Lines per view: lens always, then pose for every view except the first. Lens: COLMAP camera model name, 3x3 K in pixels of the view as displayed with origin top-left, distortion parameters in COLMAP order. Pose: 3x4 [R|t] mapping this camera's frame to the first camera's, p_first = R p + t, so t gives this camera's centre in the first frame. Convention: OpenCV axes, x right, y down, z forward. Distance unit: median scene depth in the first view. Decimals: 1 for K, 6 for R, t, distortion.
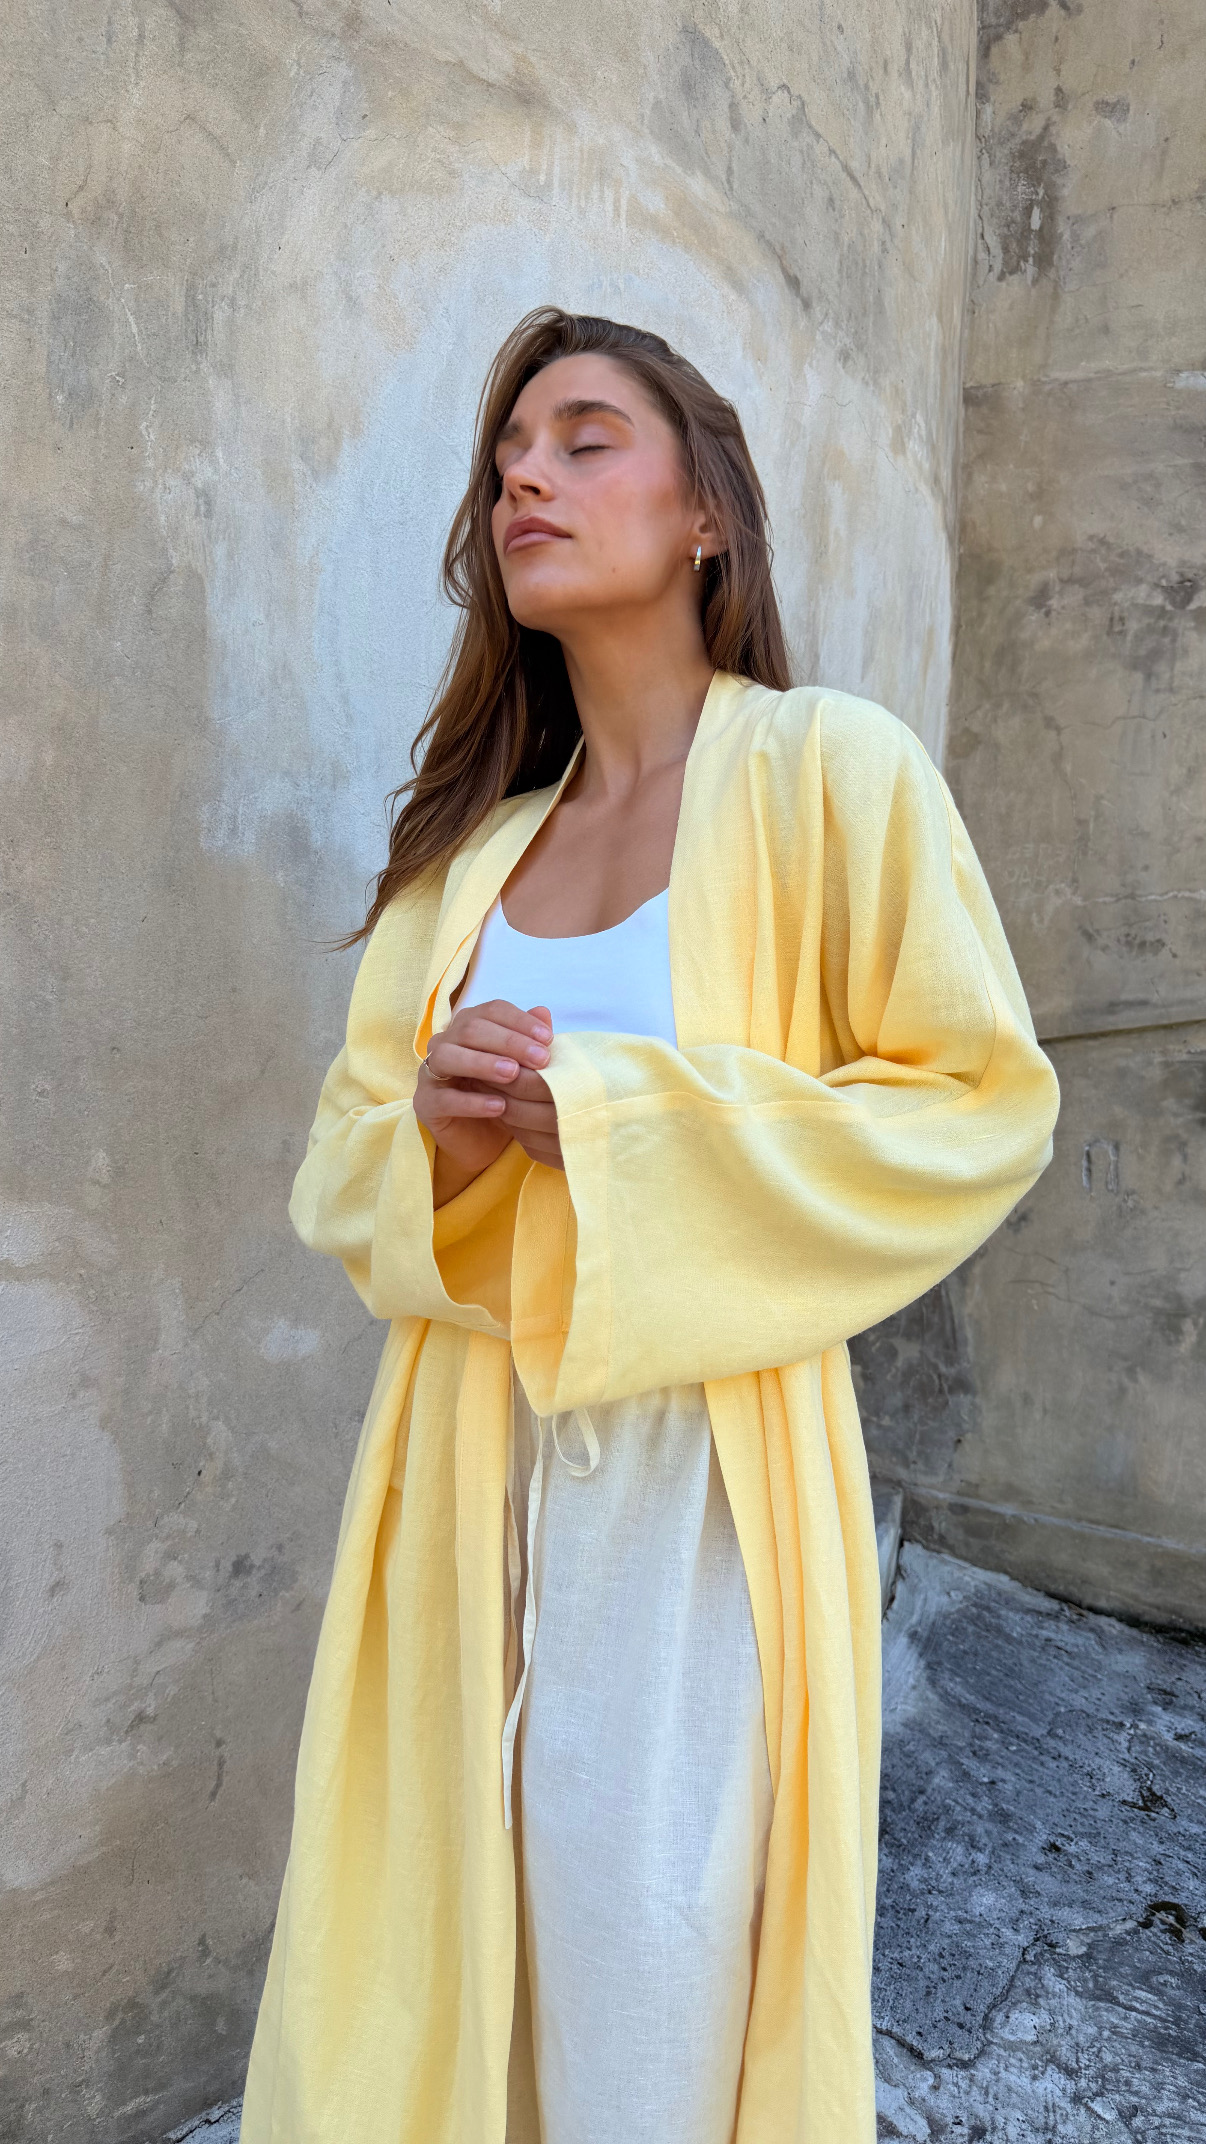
lens RADIAL K [[1526.0, 0, 593.9], [0, 1526.0, 1071.1], [0, 0, 1]] dist [0.012392, -0.025159]
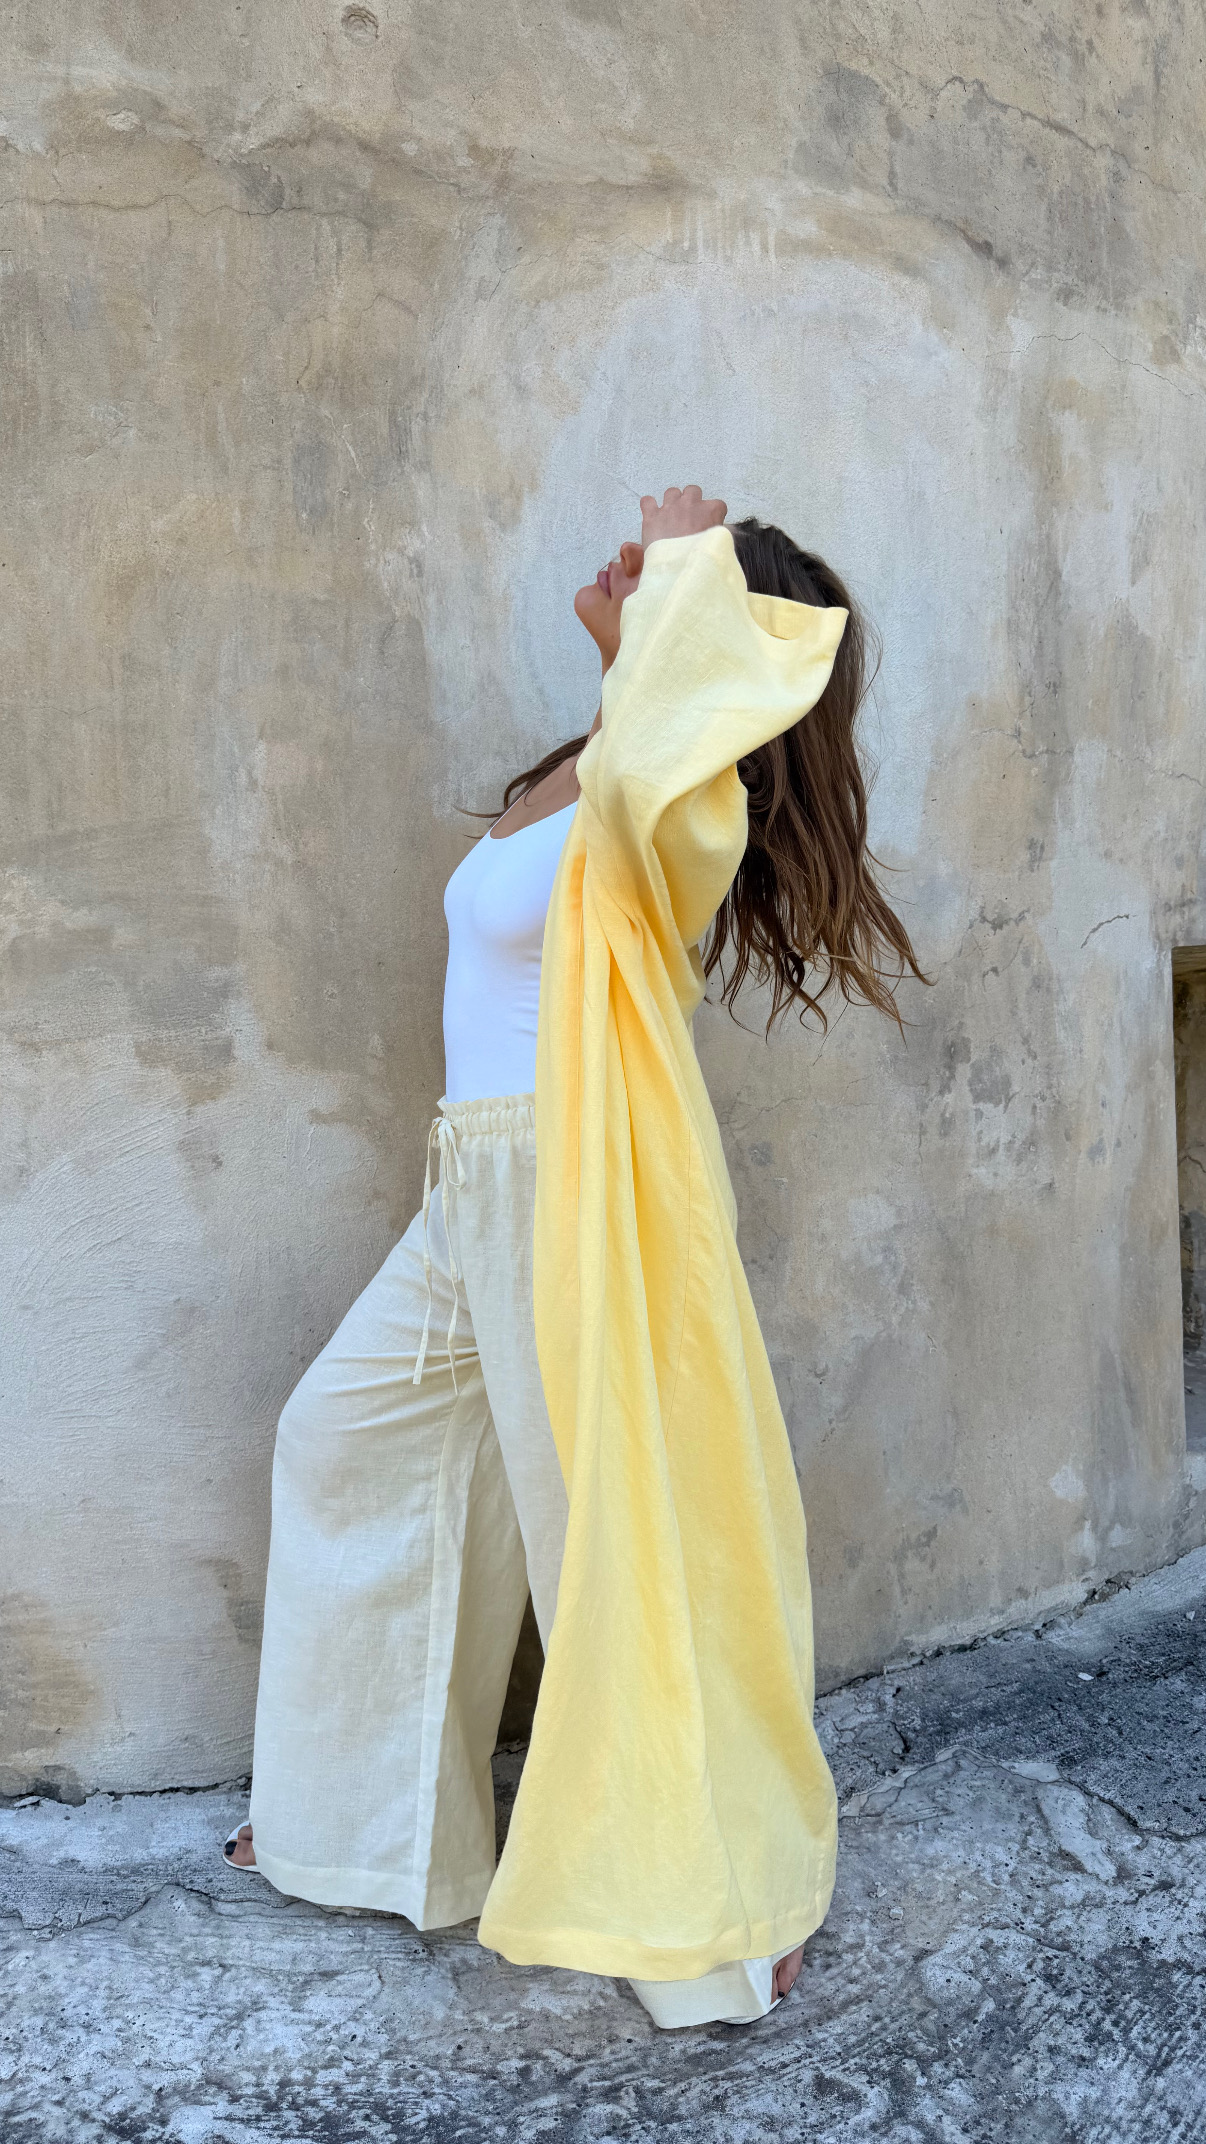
lens RADIAL K [[1526.0, 0, 625.2], [0, 1526.0, 1063.6], [0, 0, 1]] dist [0.012392, -0.025159]
pose [[0.909935, -0.056779, -0.410845, 0.436579], [0.060322, 0.998170, -0.004346, 0.091935], [0.410340, -0.020829, 0.911695, -0.185676]]
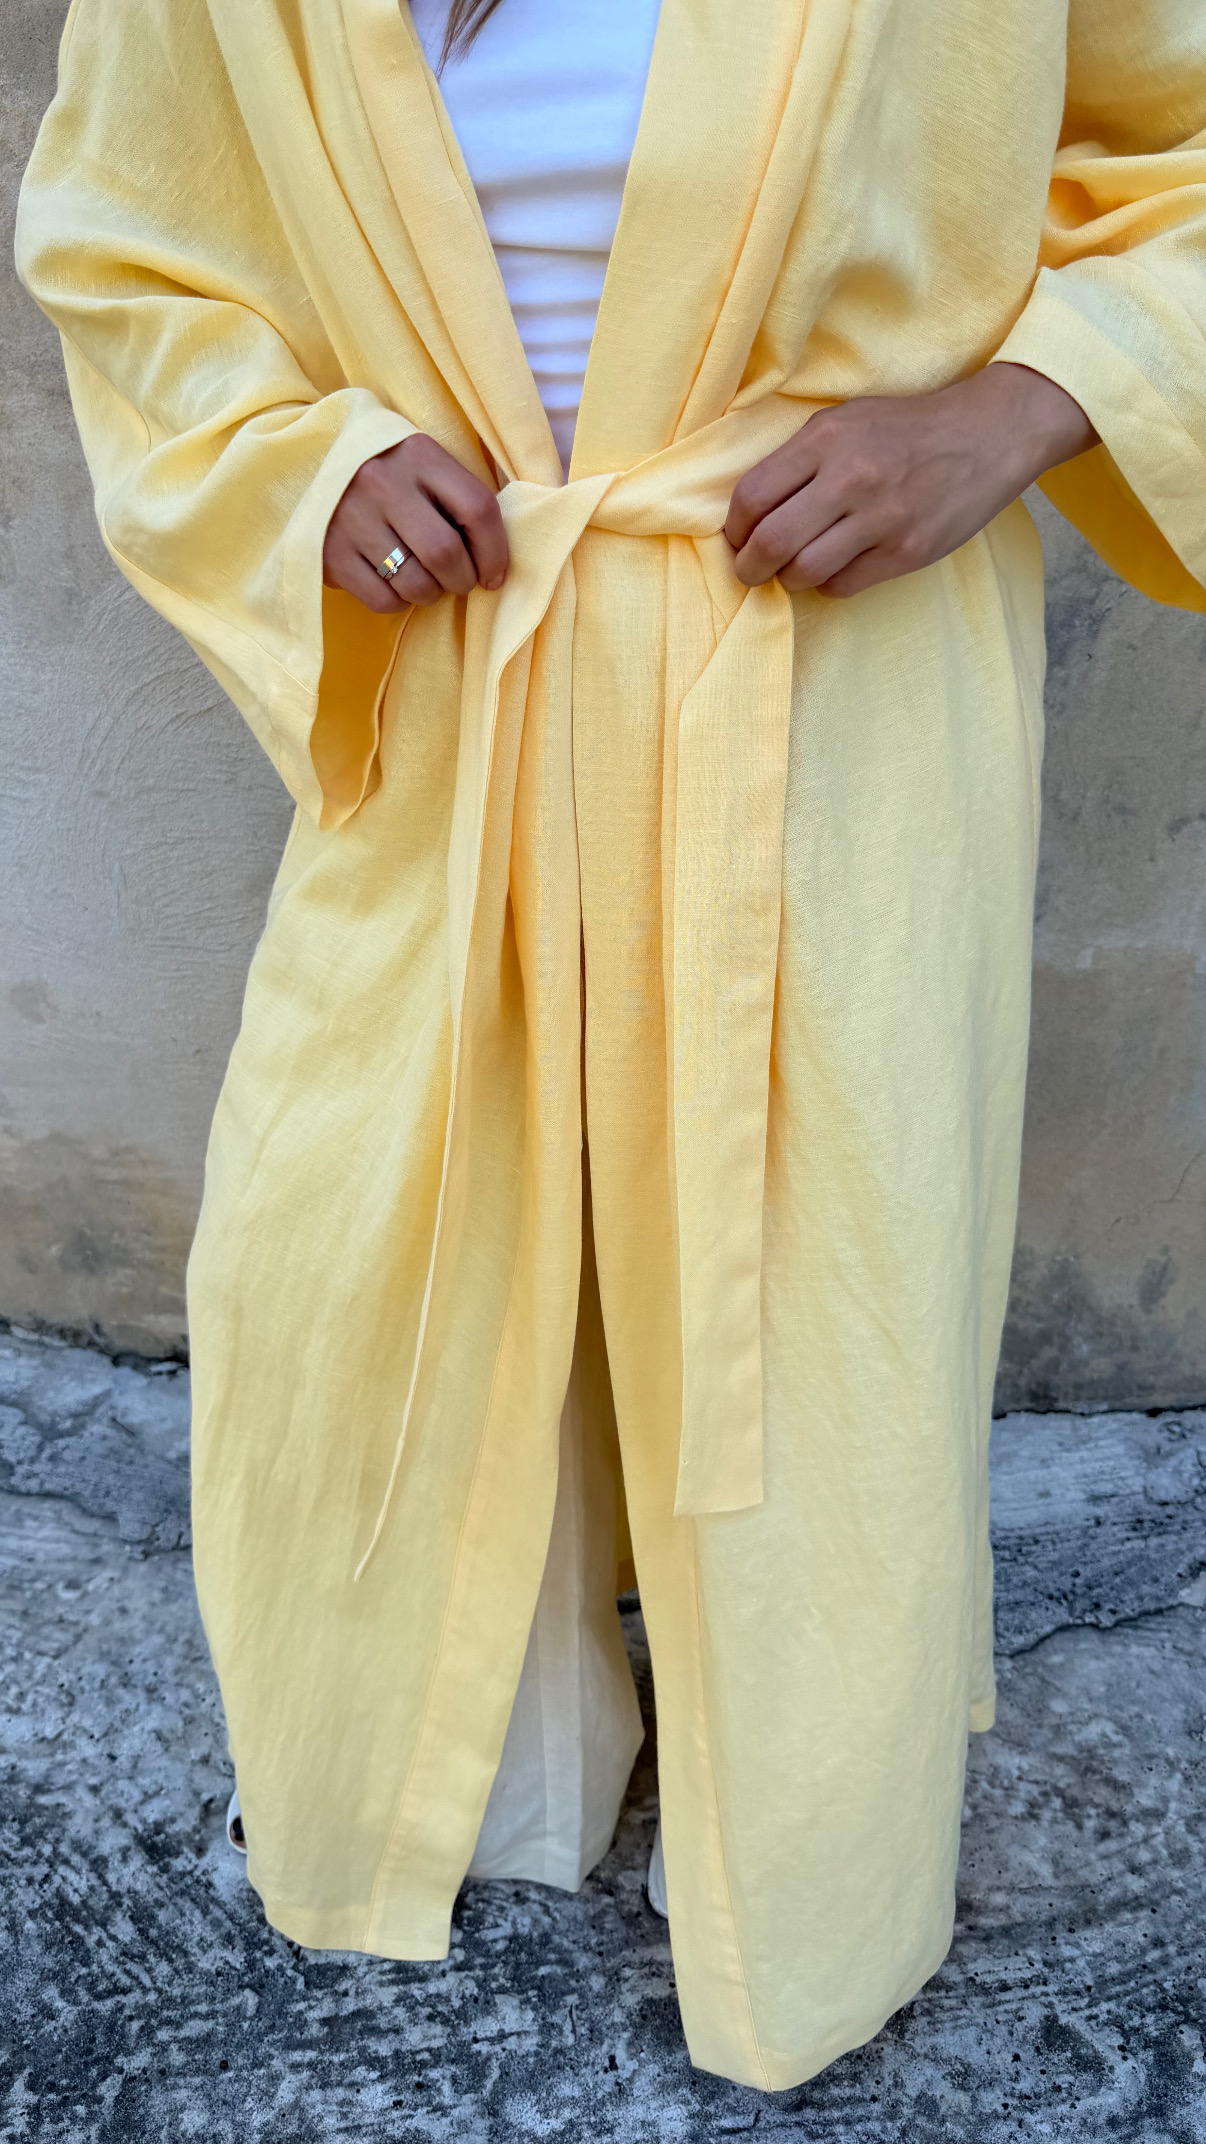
lens RADIAL K [[1526.0, 0, 592.2], [0, 1526.0, 1067.3], [0, 0, 1]] dist [0.012392, -0.025159]
pose [[0.732426, 0.239880, -0.637189, 0.284848], [0.027370, 0.924747, 0.379597, 0.071603], [0.680297, -0.295466, 0.670743, 0.301982]]
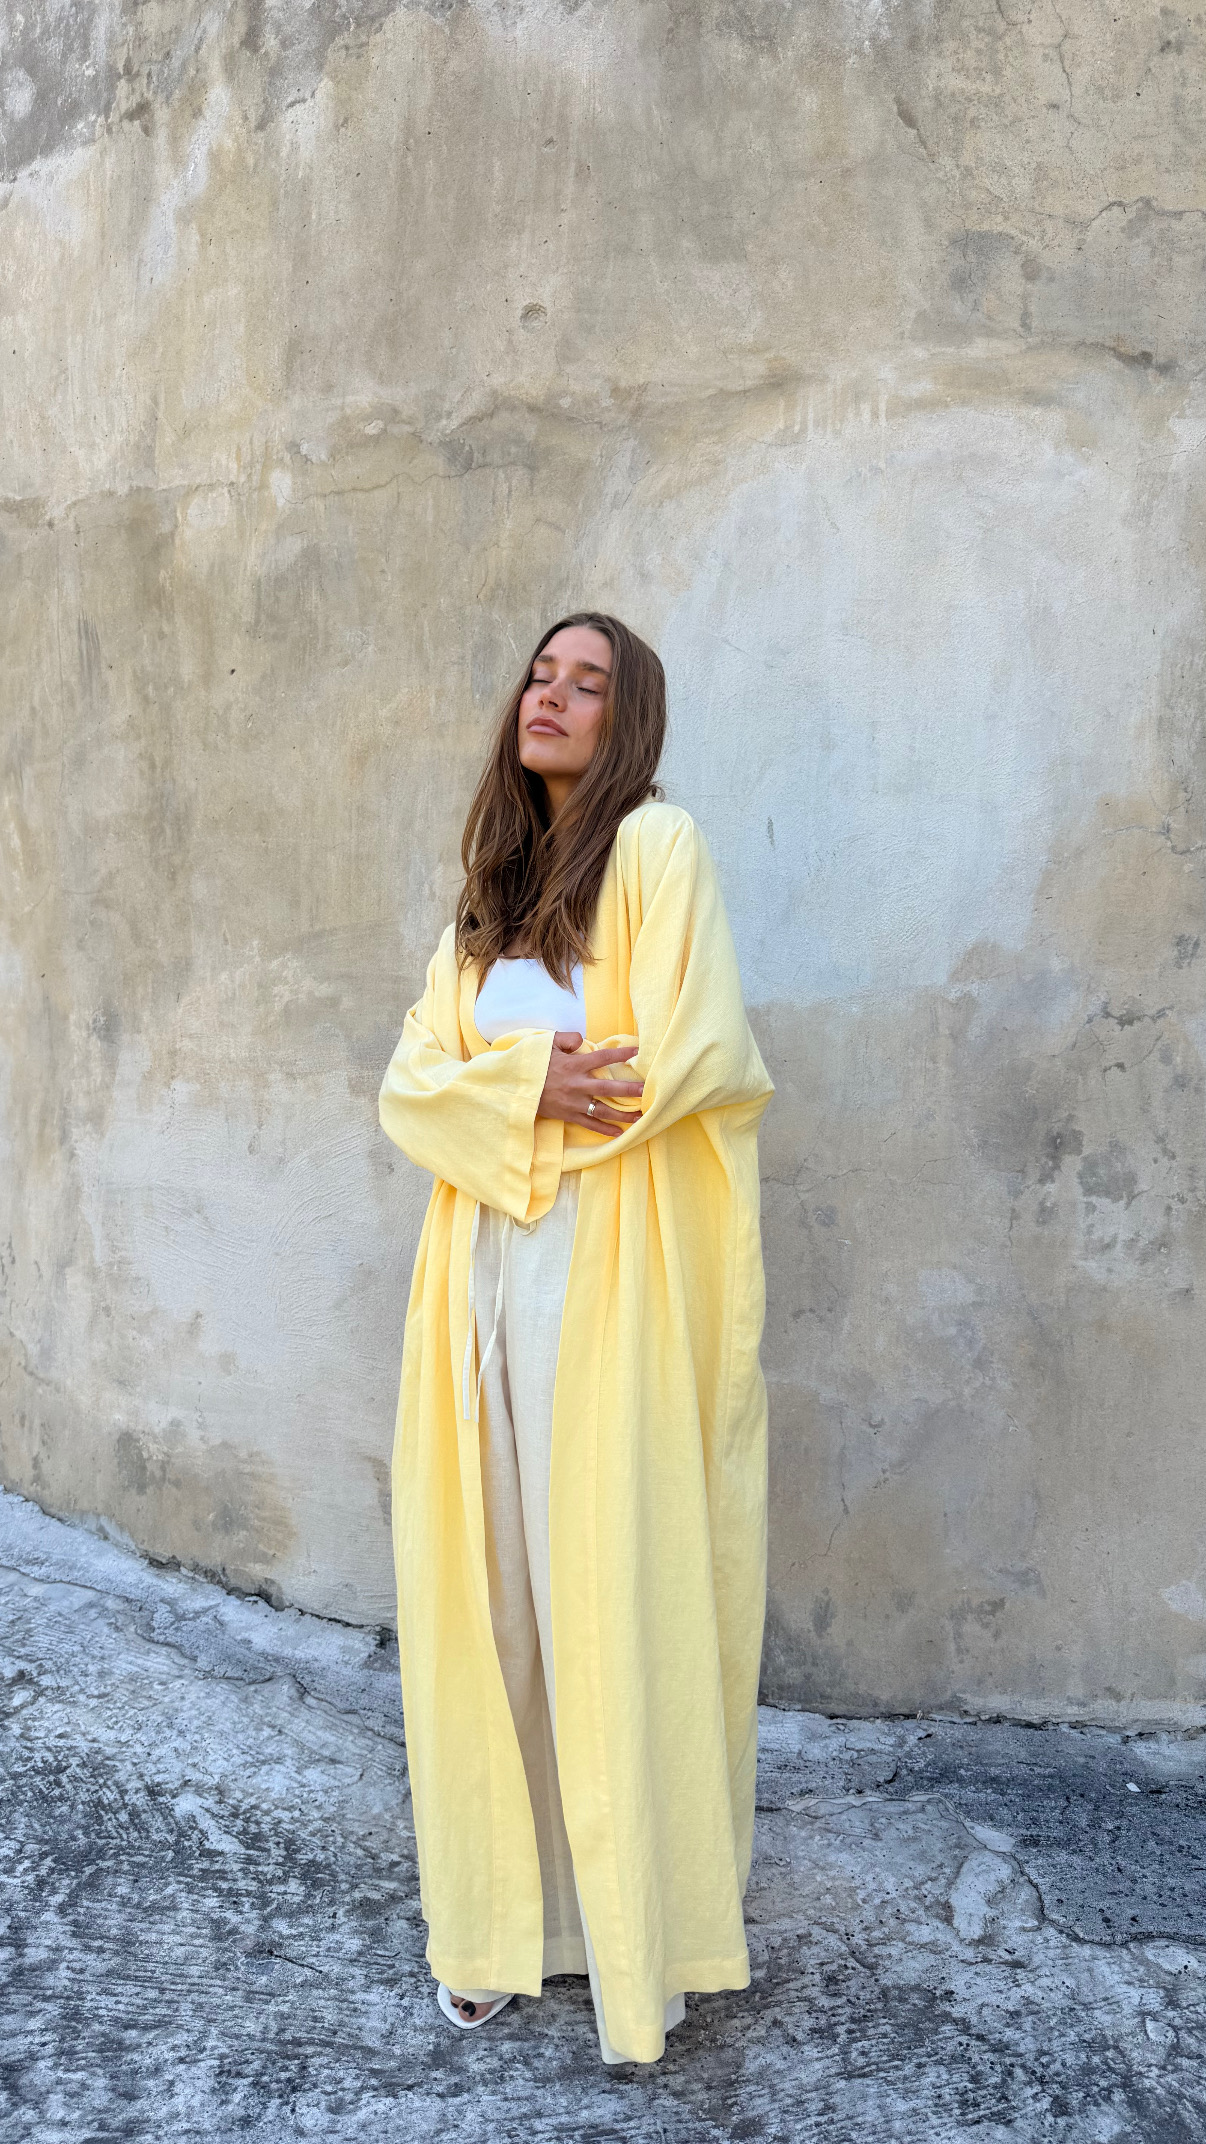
lens RADIAL K [[1526.0, 0, 598.1], [0, 1526.0, 1077.6], [0, 0, 1]] dist [0.012392, -0.025159]
pose [[0.527715, -0.011236, -0.849347, 1.207786], [-0.031662, 0.998957, -0.032887, 0.092609], [0.848831, 0.044247, 0.526809, 0.116005]]
